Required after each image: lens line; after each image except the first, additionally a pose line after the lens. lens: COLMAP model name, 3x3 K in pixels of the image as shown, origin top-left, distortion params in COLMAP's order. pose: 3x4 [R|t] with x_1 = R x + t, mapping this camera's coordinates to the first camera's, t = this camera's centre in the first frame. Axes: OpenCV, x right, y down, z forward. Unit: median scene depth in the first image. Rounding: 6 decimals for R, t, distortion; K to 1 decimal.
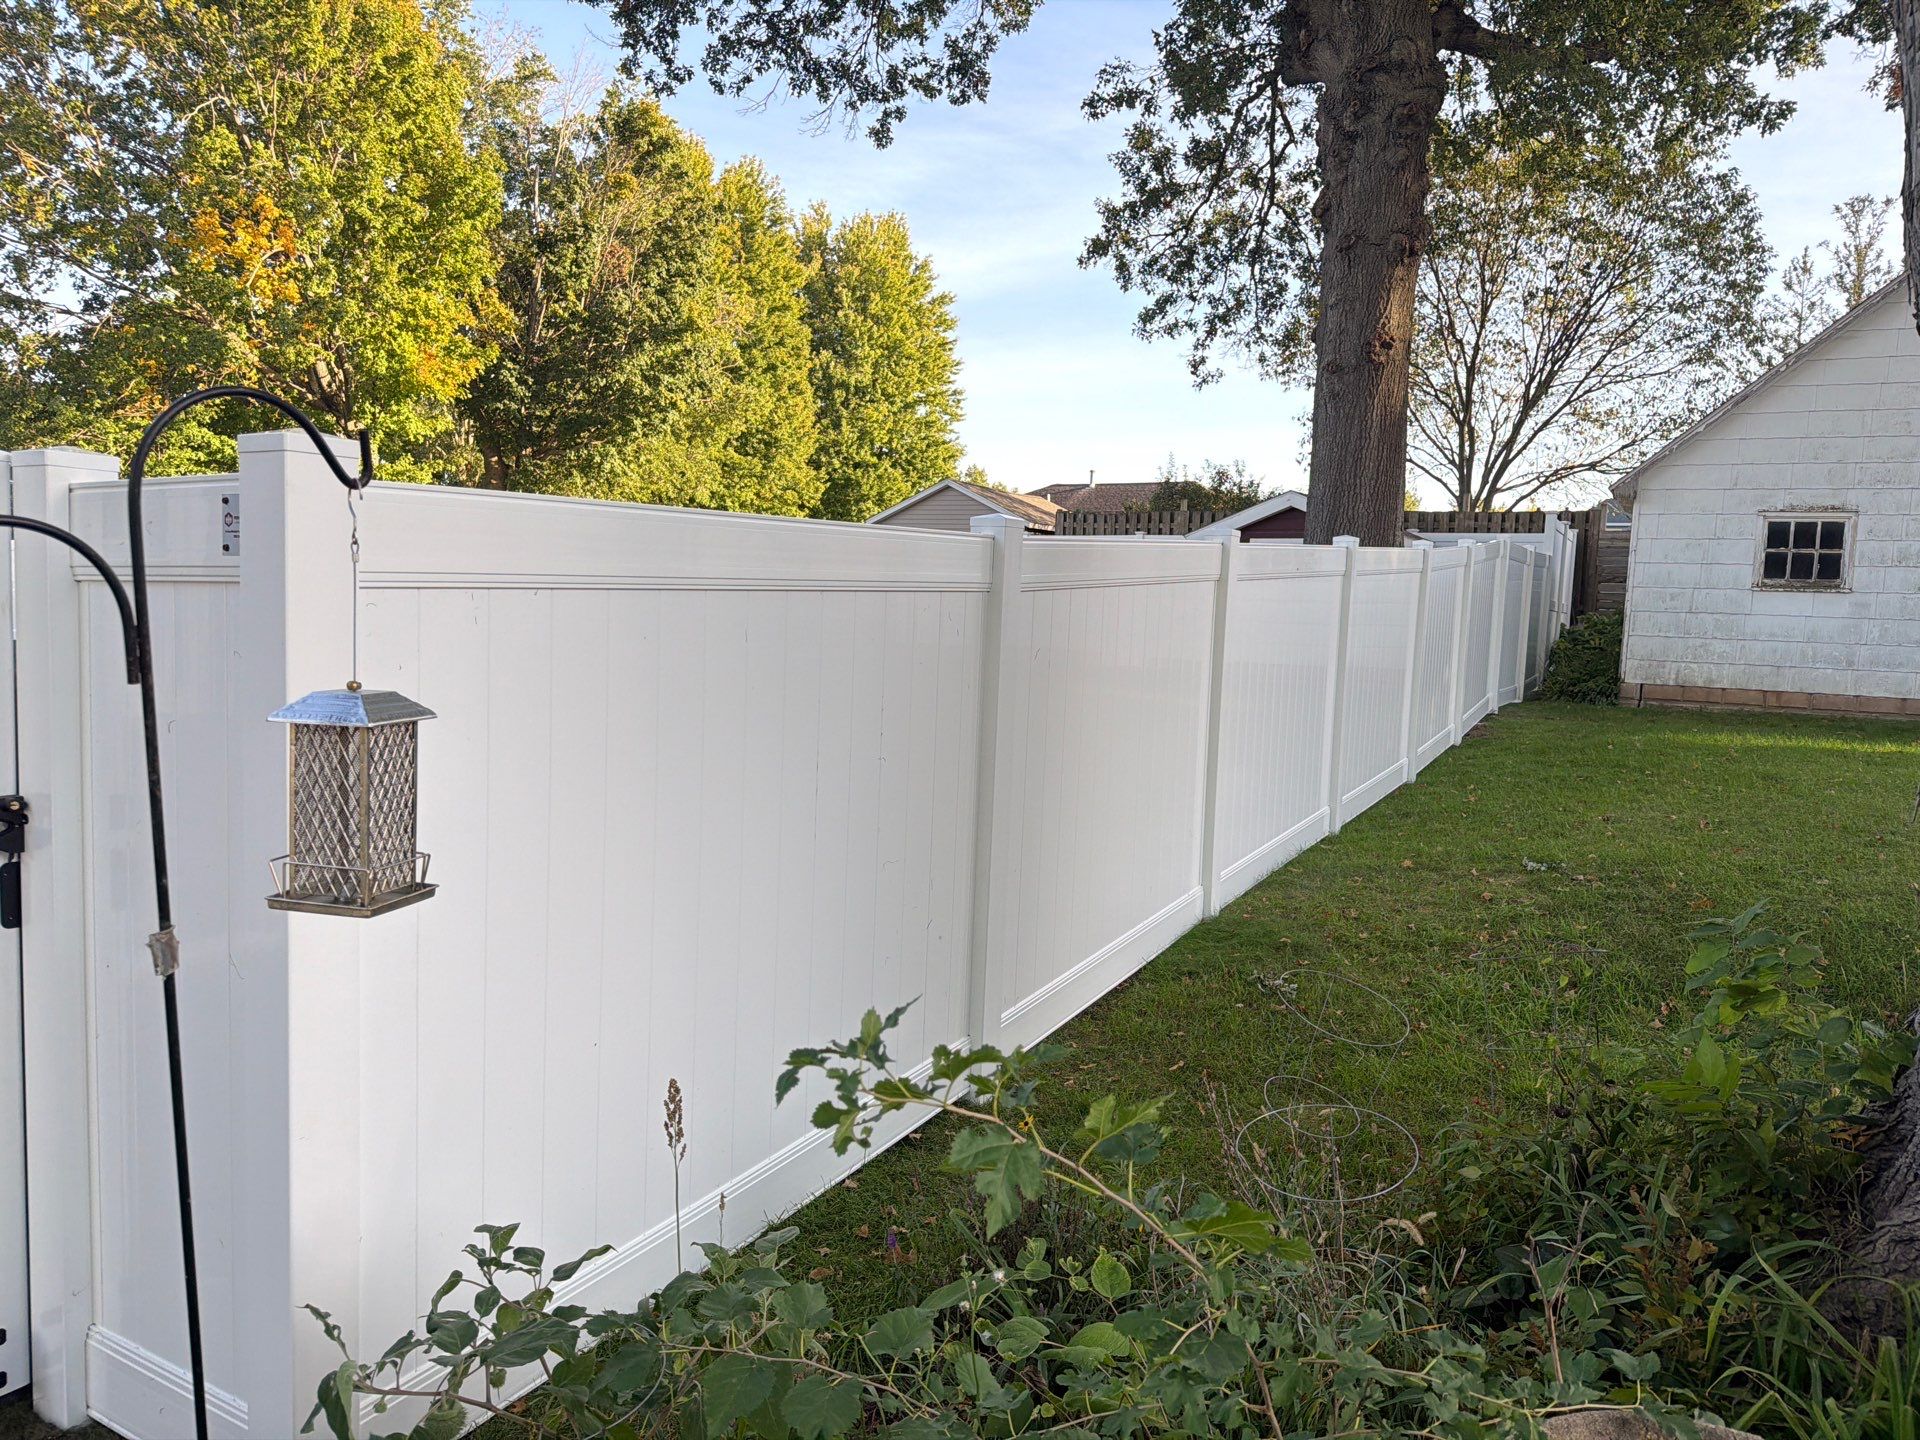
lens RADIAL K [[1363.5, 0, 949.4], [0, 1363.5, 727.3], [0, 0, 1]] dist [0.056006, -0.077190]
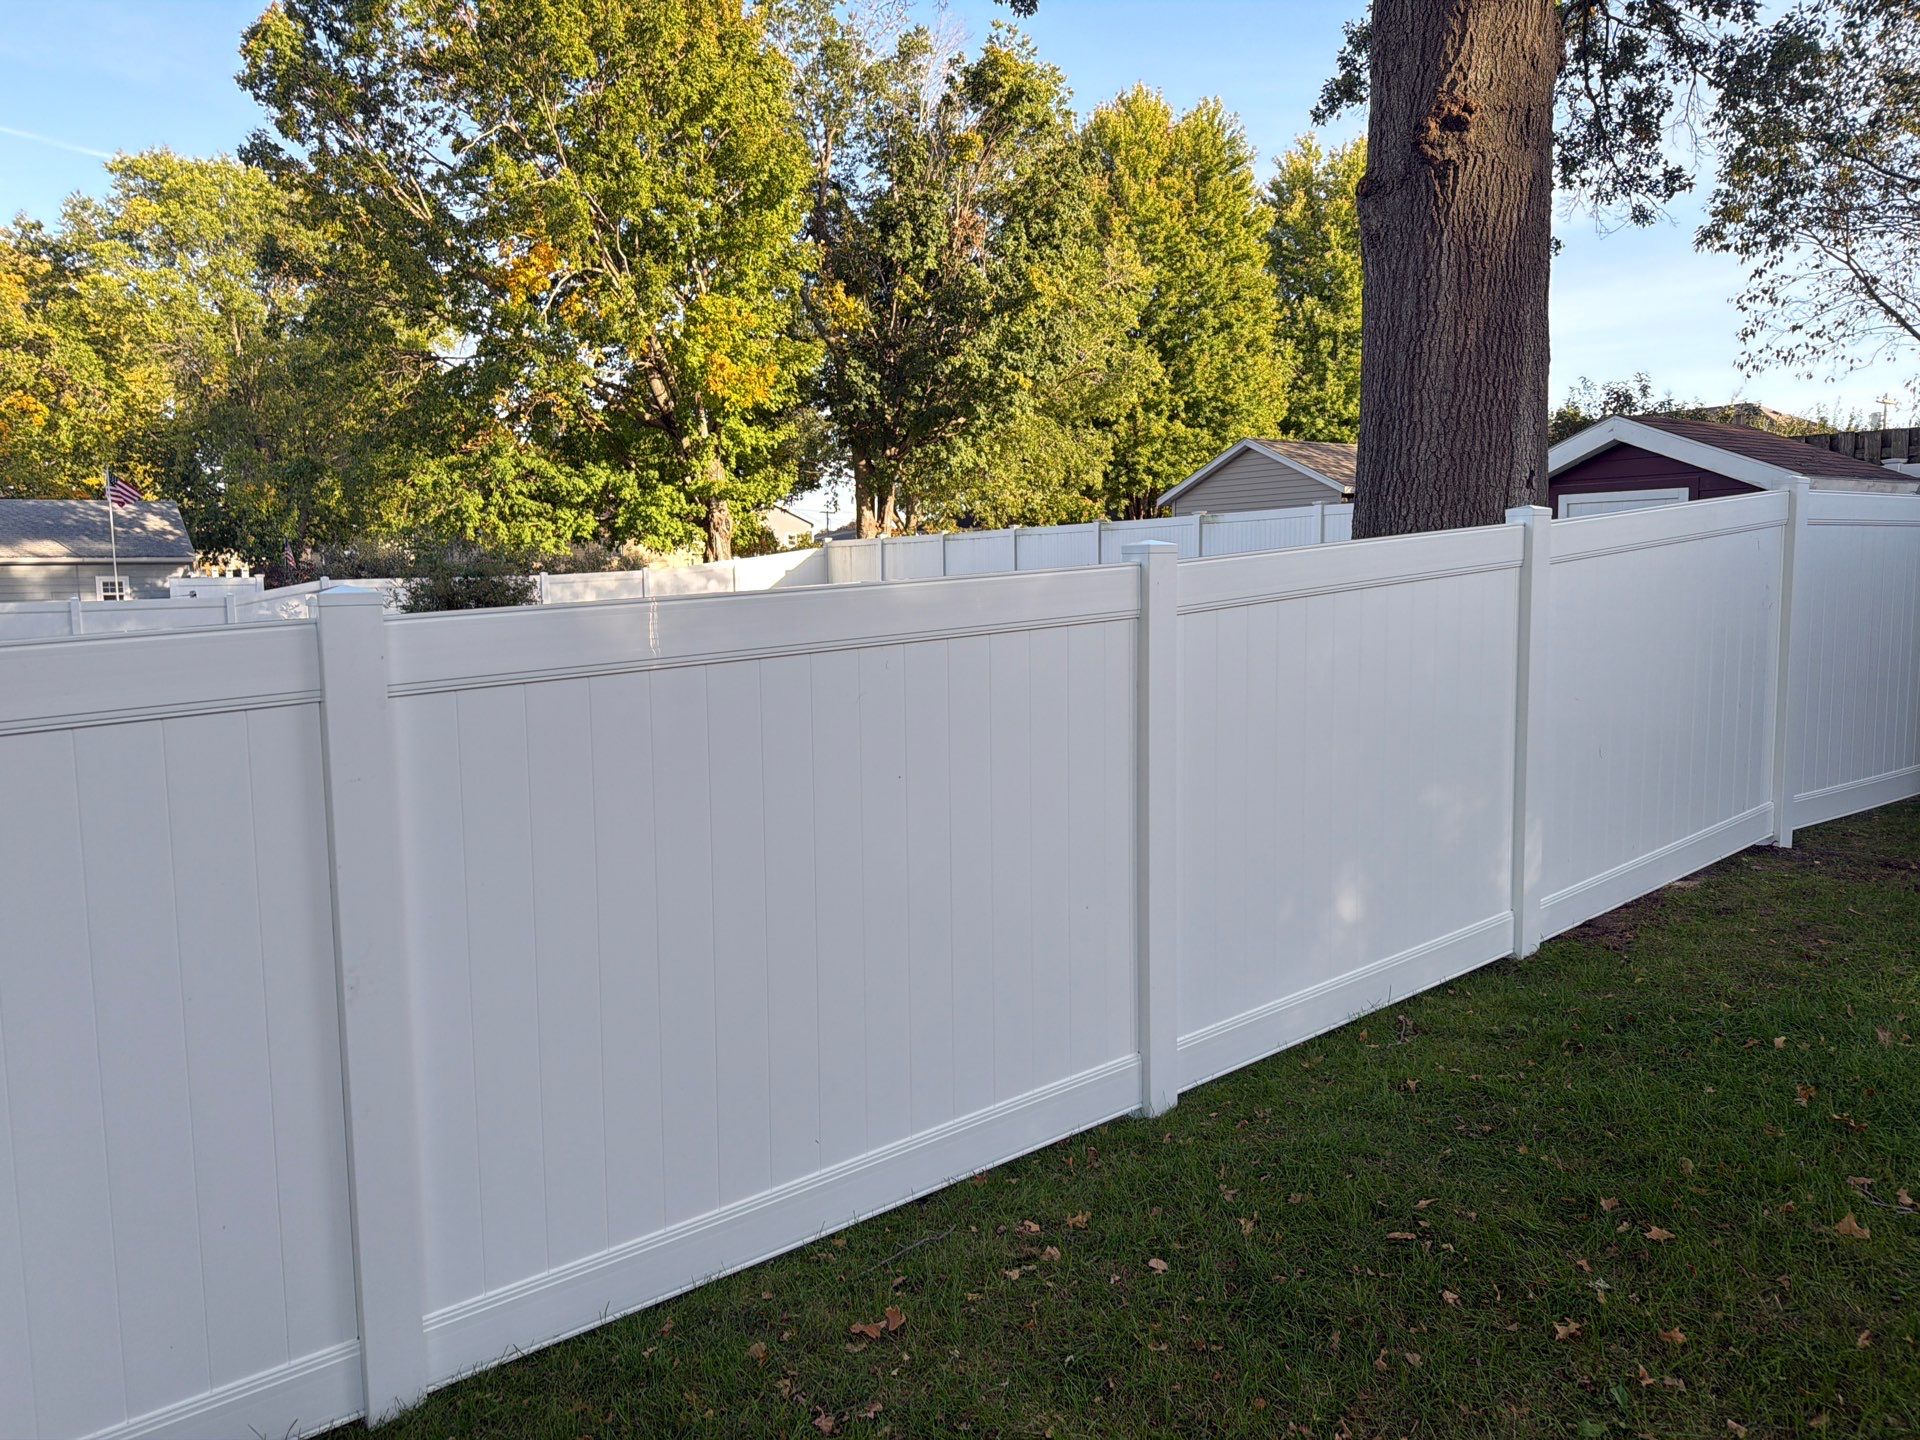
lens RADIAL K [[1363.5, 0, 949.4], [0, 1363.5, 727.3], [0, 0, 1]] dist [0.056006, -0.077190]
pose [[0.913444, -0.009462, -0.406855, 0.069171], [0.017233, 0.999732, 0.015439, -0.014290], [0.406600, -0.021114, 0.913362, 0.091645]]
